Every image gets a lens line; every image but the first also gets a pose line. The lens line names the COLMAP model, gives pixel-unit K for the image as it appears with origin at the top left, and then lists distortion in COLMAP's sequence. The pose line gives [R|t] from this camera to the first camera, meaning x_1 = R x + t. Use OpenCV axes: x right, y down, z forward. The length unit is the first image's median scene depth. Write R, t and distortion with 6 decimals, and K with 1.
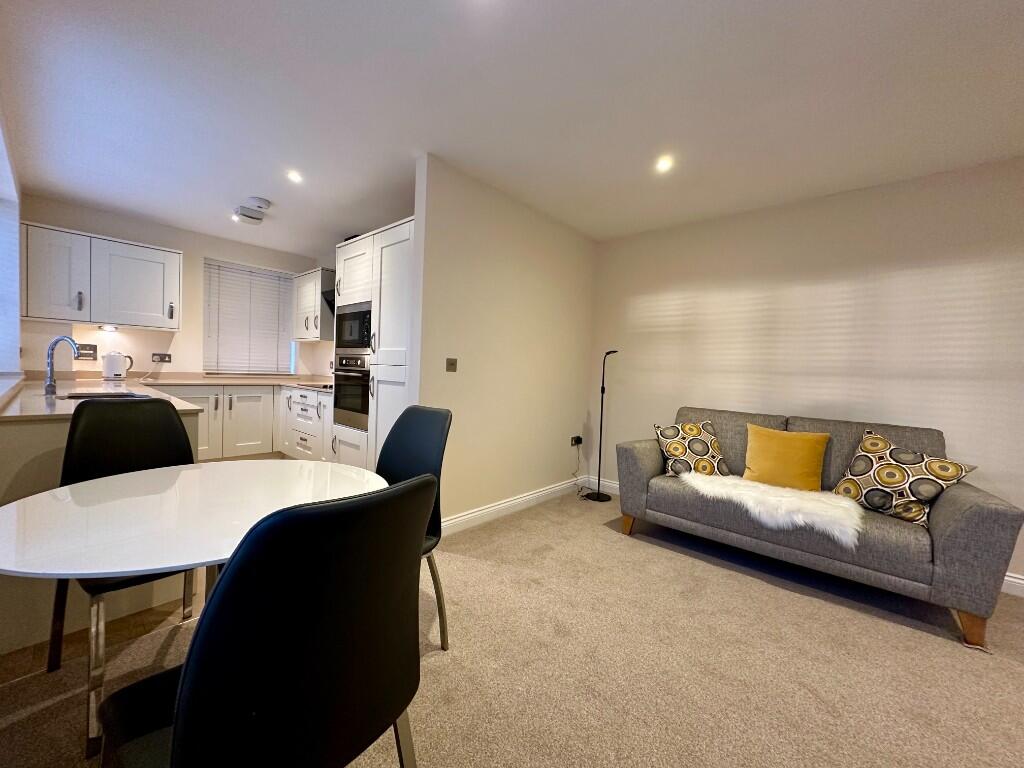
lens RADIAL K [[407.9, 0, 512.0], [0, 407.9, 384.0], [0, 0, 1]] dist [-0.002172, -0.000064]
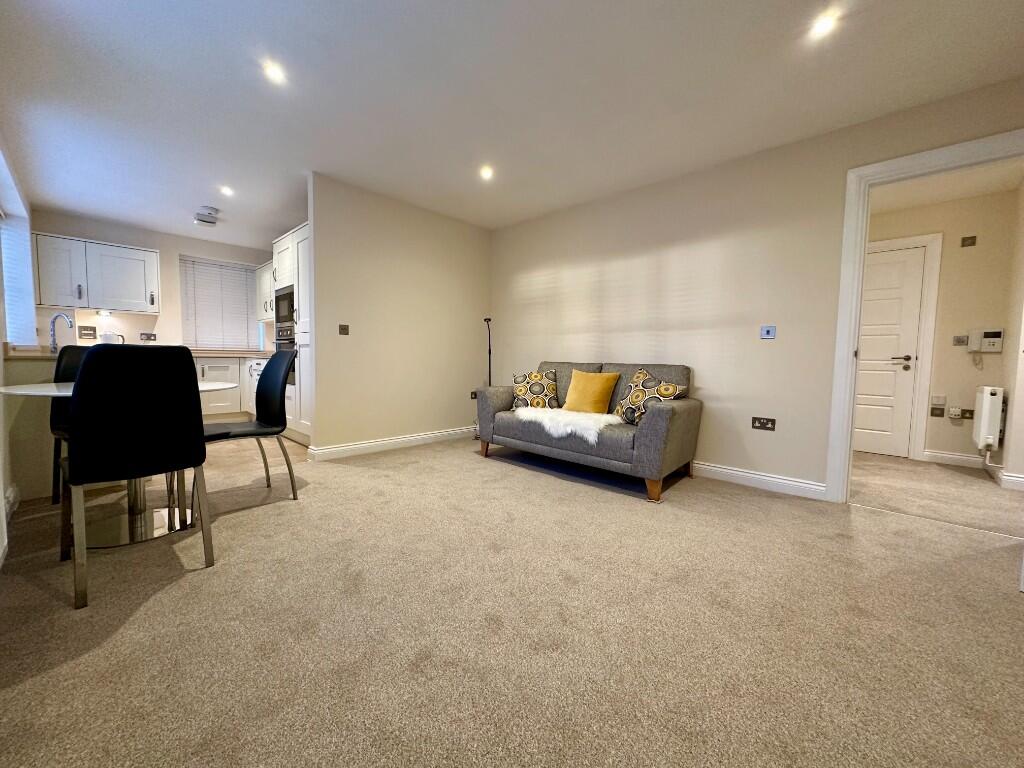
lens RADIAL K [[407.9, 0, 512.0], [0, 407.9, 384.0], [0, 0, 1]] dist [-0.002172, -0.000064]
pose [[0.999188, -0.021969, -0.033764, 0.392003], [0.023004, 0.999268, 0.030581, 0.090976], [0.033067, -0.031333, 0.998962, -0.287424]]
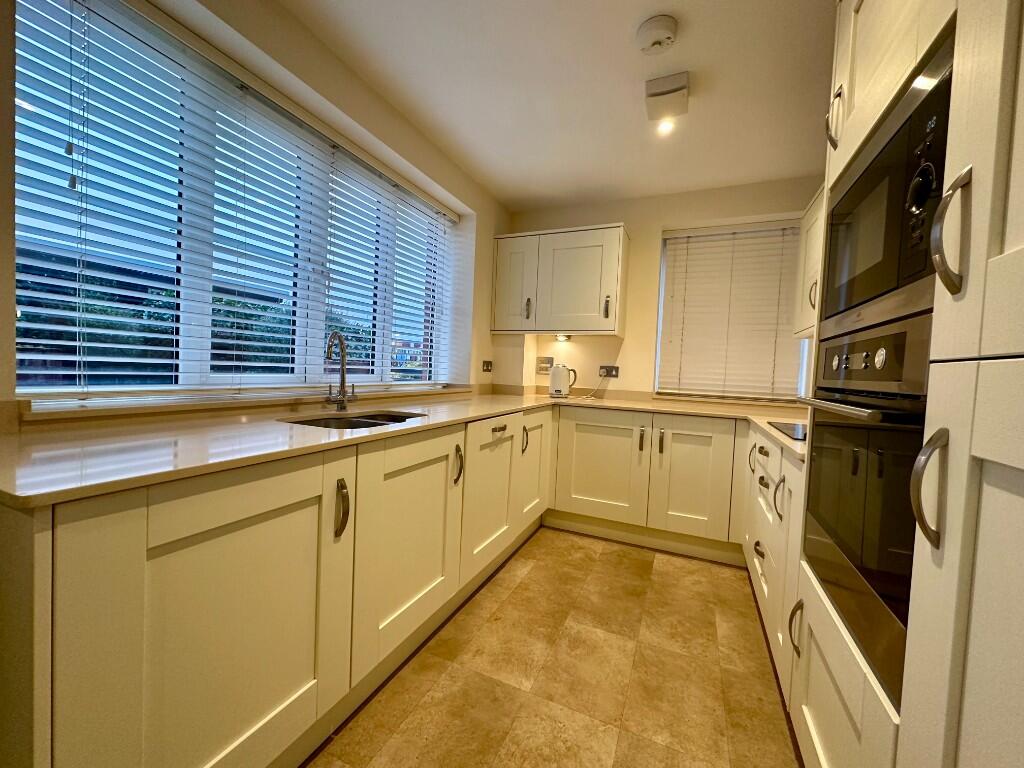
lens RADIAL K [[407.9, 0, 512.0], [0, 407.9, 384.0], [0, 0, 1]] dist [-0.002172, -0.000064]
pose [[0.317484, 0.006808, -0.948239, -0.236329], [-0.063373, 0.997891, -0.014053, -0.023338], [0.946144, 0.064554, 0.317246, 0.772388]]
